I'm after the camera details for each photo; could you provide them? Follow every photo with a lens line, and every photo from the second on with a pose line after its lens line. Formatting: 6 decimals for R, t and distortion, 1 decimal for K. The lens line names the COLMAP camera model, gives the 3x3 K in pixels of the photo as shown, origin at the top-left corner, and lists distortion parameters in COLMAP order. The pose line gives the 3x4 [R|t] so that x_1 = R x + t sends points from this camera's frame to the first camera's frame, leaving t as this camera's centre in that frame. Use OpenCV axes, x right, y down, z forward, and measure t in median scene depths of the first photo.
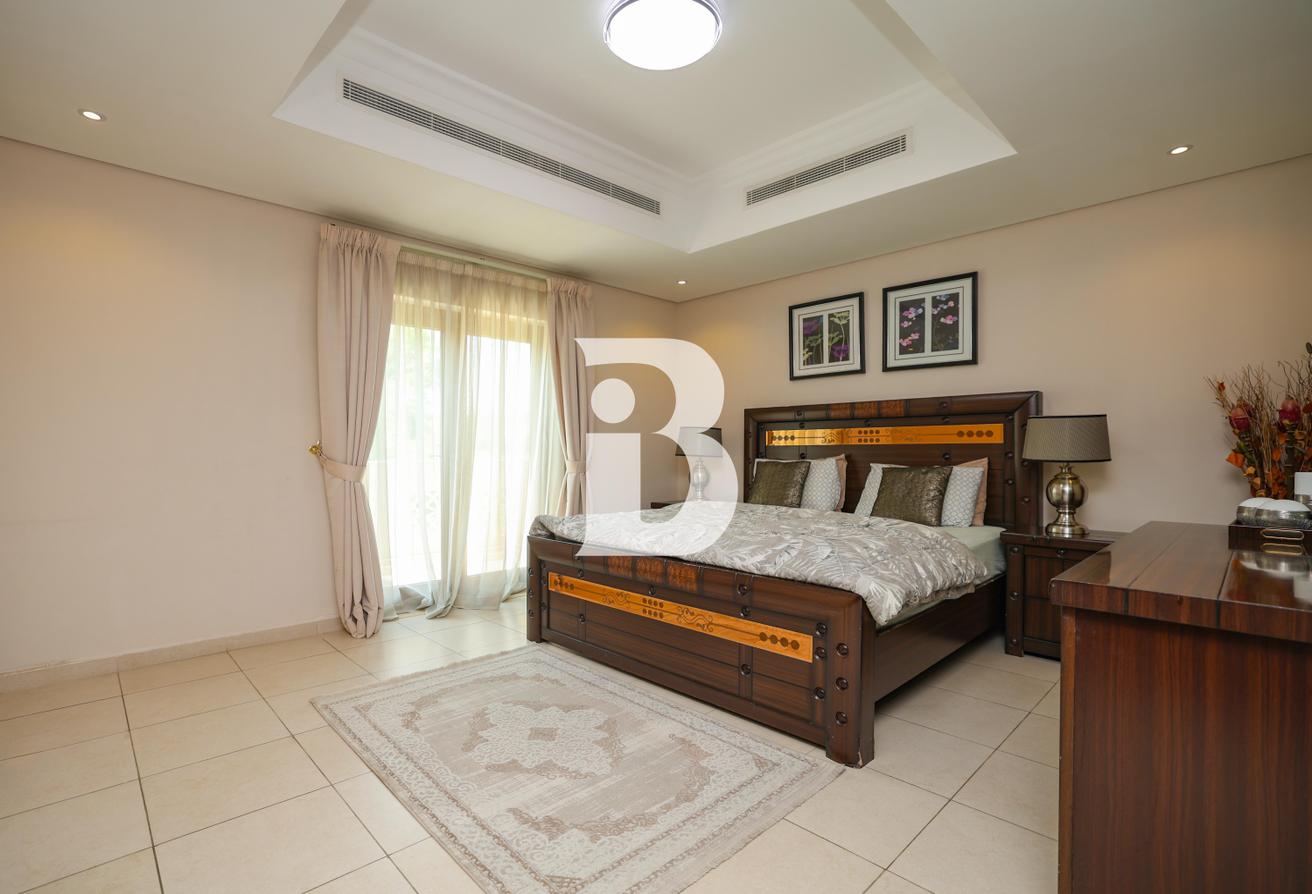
lens RADIAL K [[593.0, 0, 662.4], [0, 593.0, 451.8], [0, 0, 1]] dist [-0.046100, 0.000437]
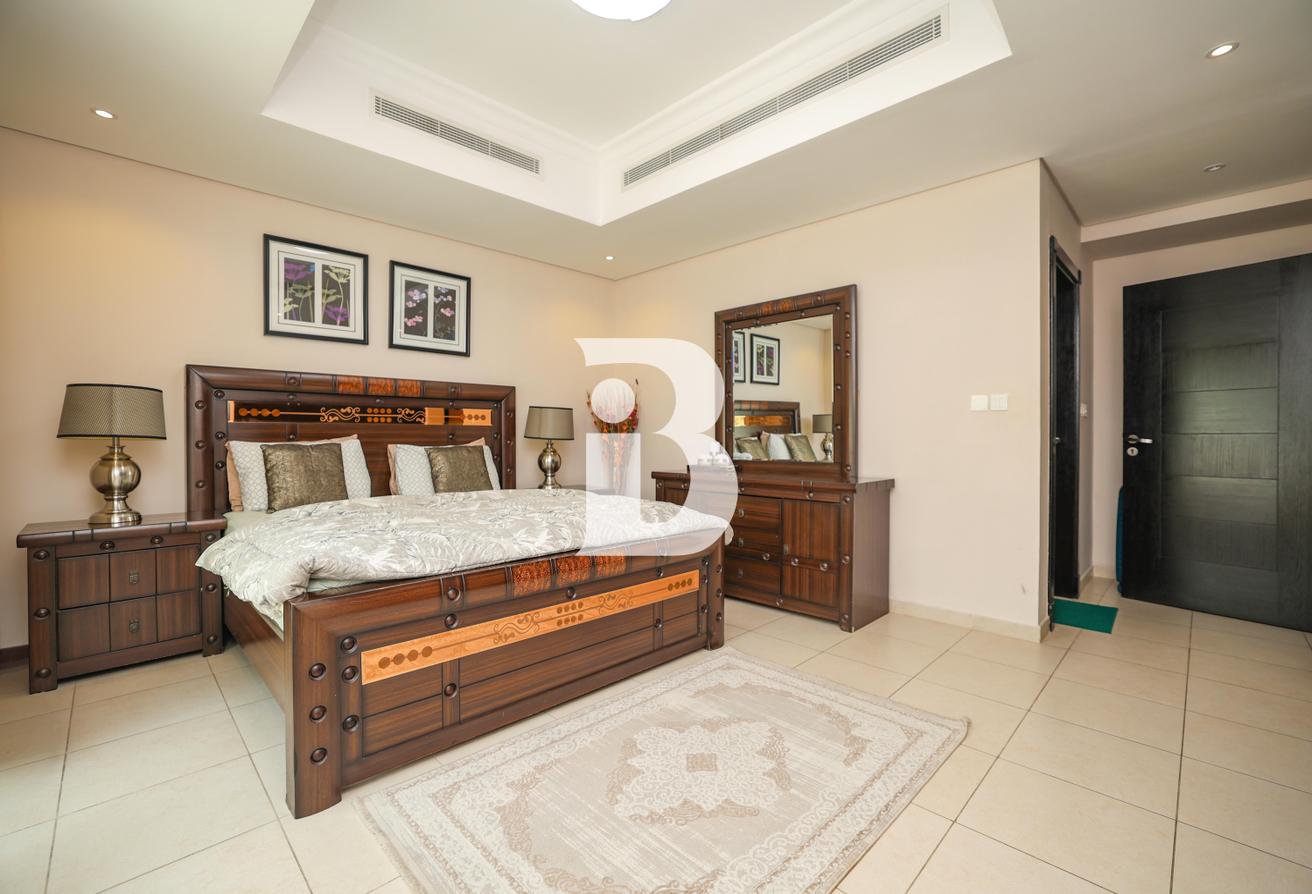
lens RADIAL K [[569.5, 0, 661.3], [0, 569.5, 440.8], [0, 0, 1]] dist [-0.031287, -0.000332]
pose [[0.002295, -0.011794, 0.999928, -0.567344], [-0.004852, 0.999919, 0.011805, 0.001370], [-0.999986, -0.004879, 0.002238, 0.587905]]
